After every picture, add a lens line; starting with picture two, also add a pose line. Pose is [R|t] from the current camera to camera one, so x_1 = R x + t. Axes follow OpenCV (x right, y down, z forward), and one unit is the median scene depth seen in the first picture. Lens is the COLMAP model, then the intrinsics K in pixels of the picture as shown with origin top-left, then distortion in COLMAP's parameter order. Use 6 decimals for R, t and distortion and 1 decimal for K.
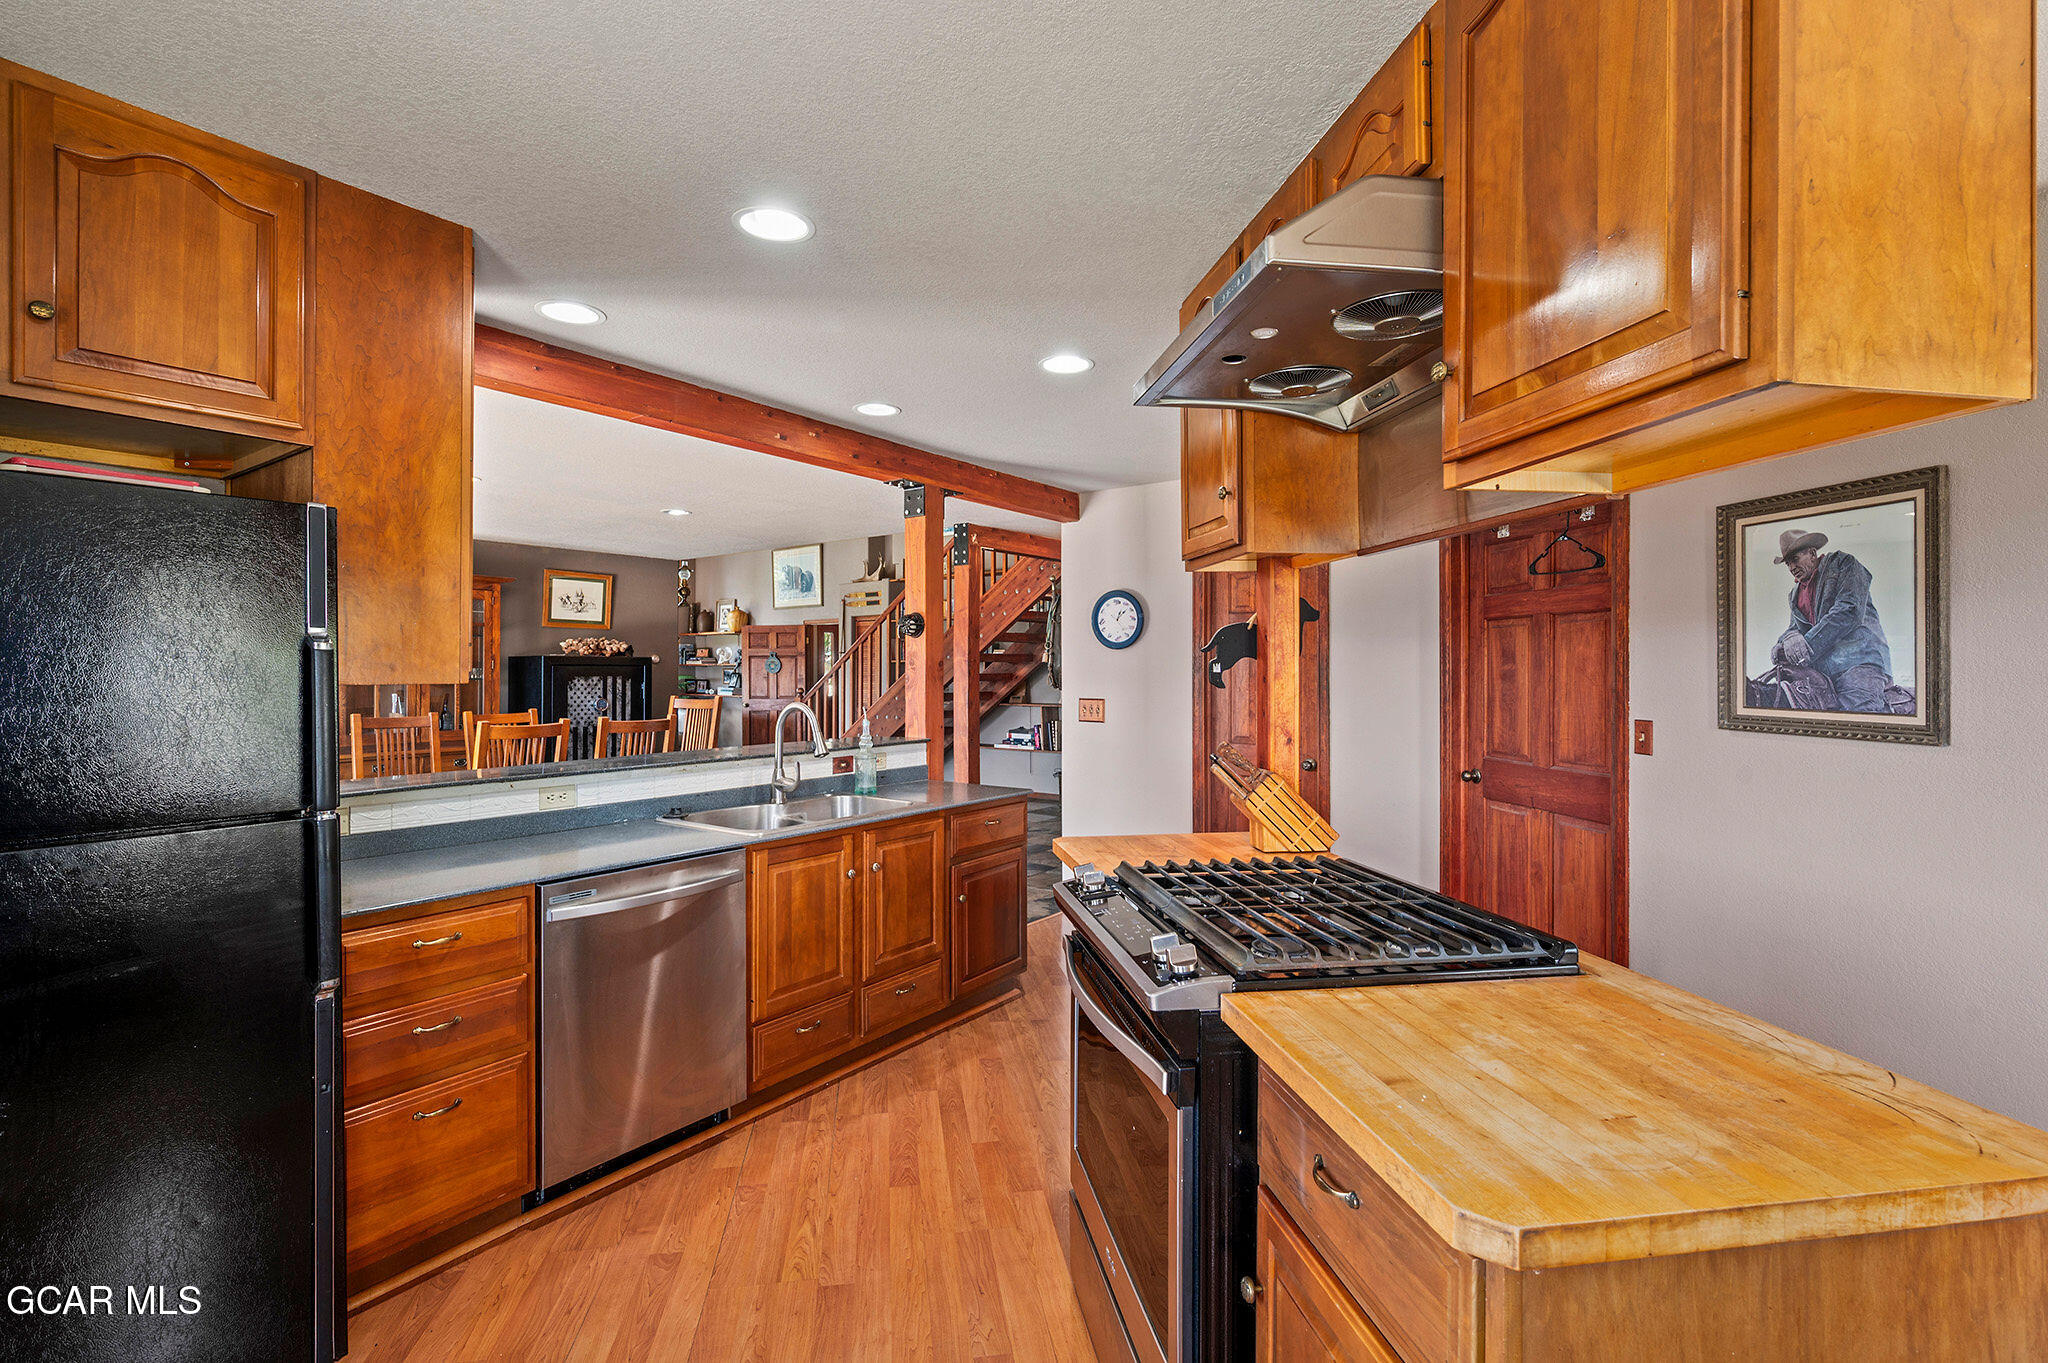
lens RADIAL K [[907.0, 0, 1024.8], [0, 907.0, 672.8], [0, 0, 1]] dist [-0.001438, 0.000092]
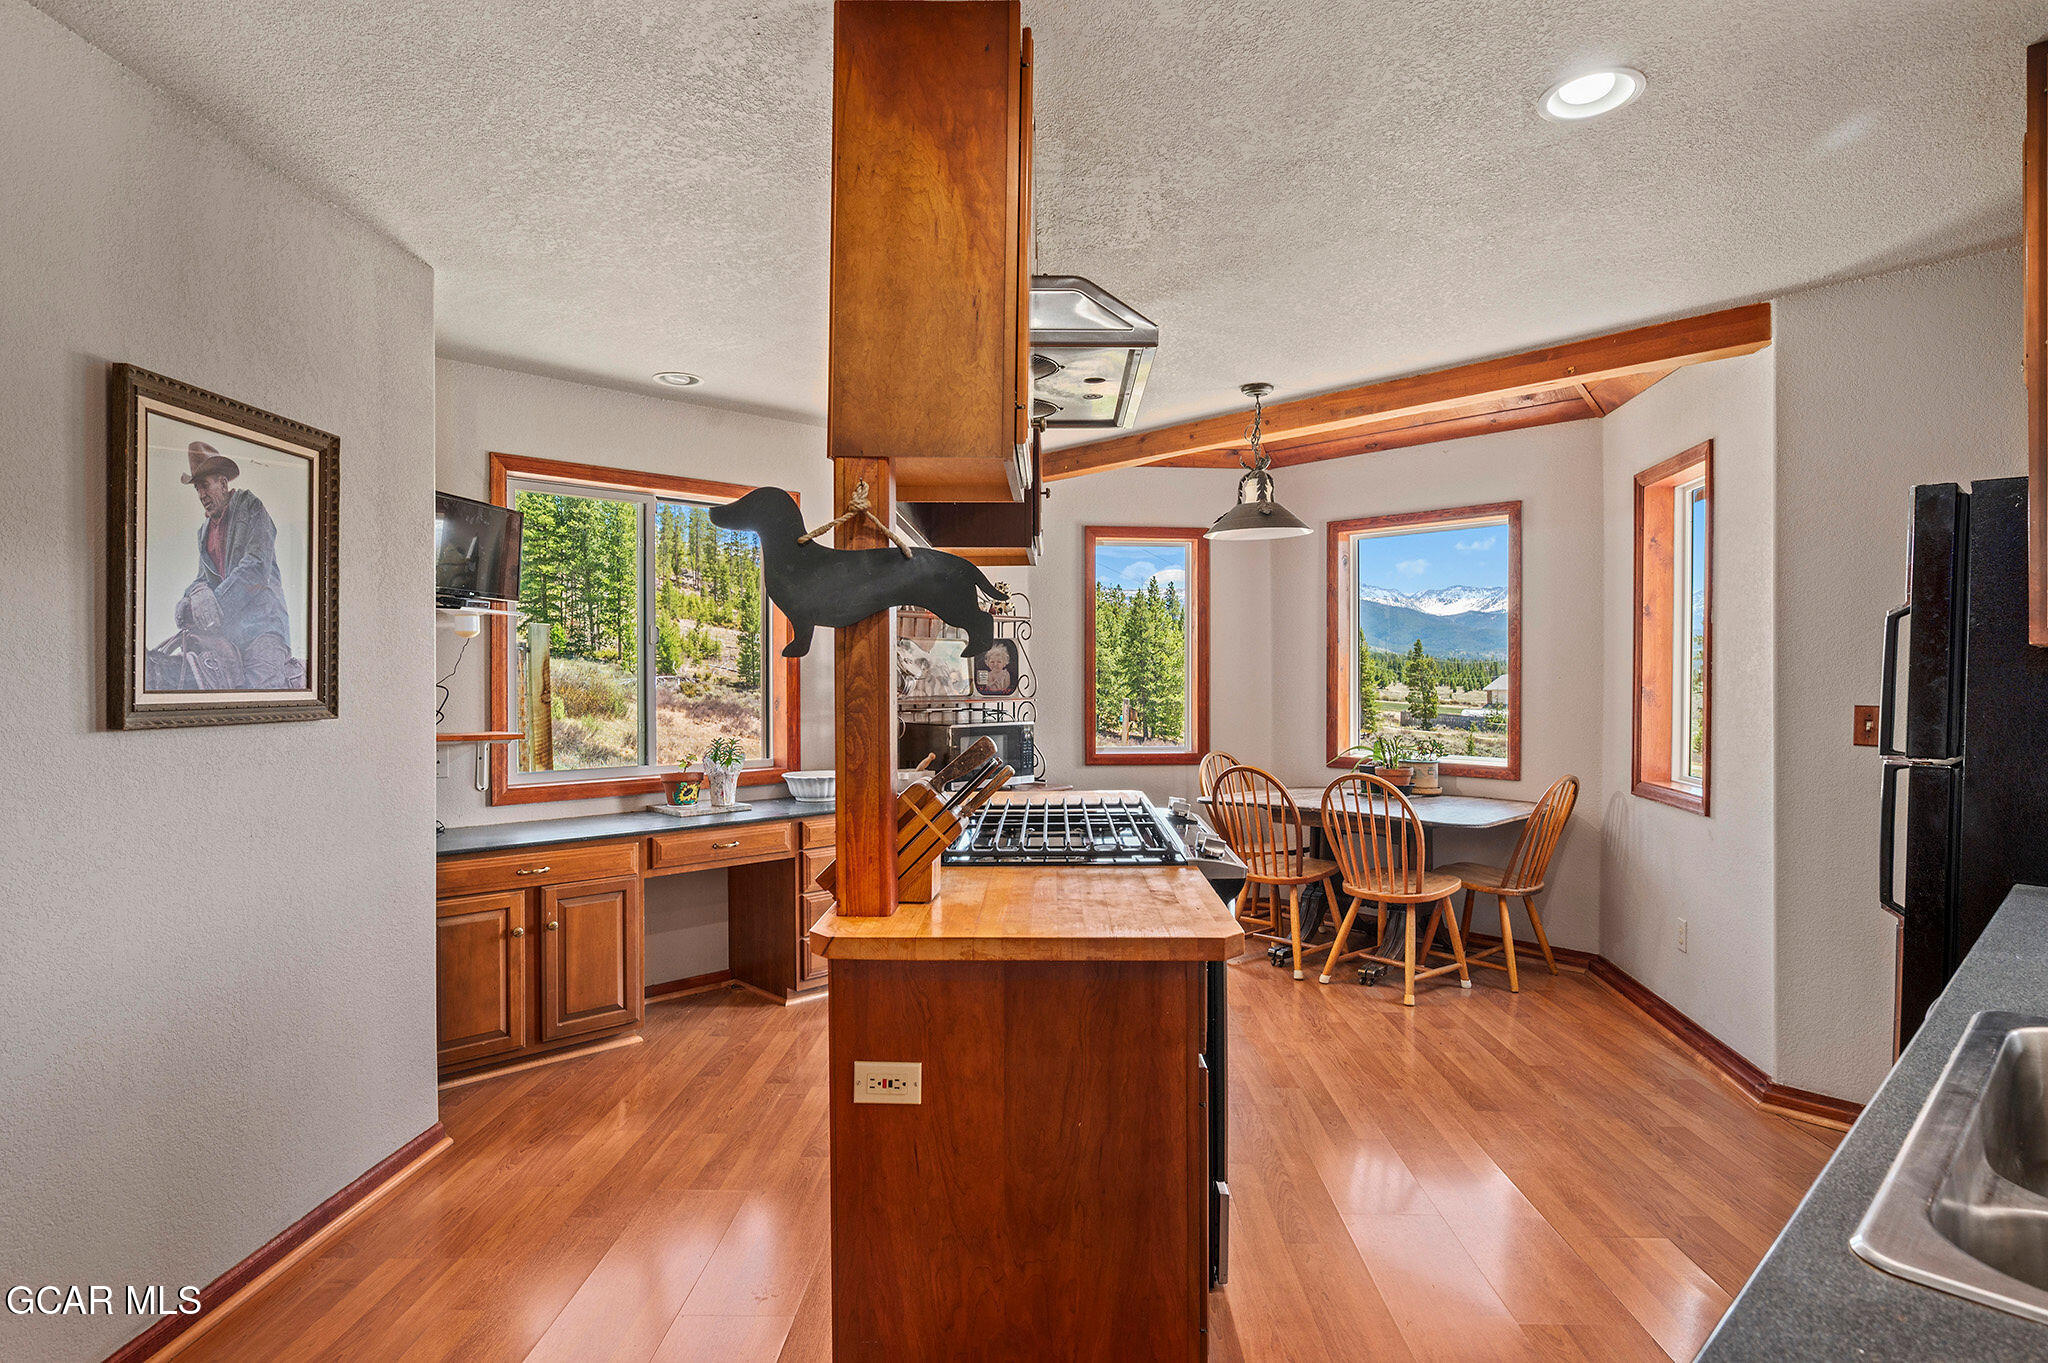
lens RADIAL K [[1079.6, 0, 1031.8], [0, 1079.6, 681.5], [0, 0, 1]] dist [0.002170, 0.000151]
pose [[-0.986586, 0.005038, 0.163165, 0.055458], [0.006785, 0.999925, 0.010151, 0.028935], [-0.163101, 0.011122, -0.986547, 1.771027]]
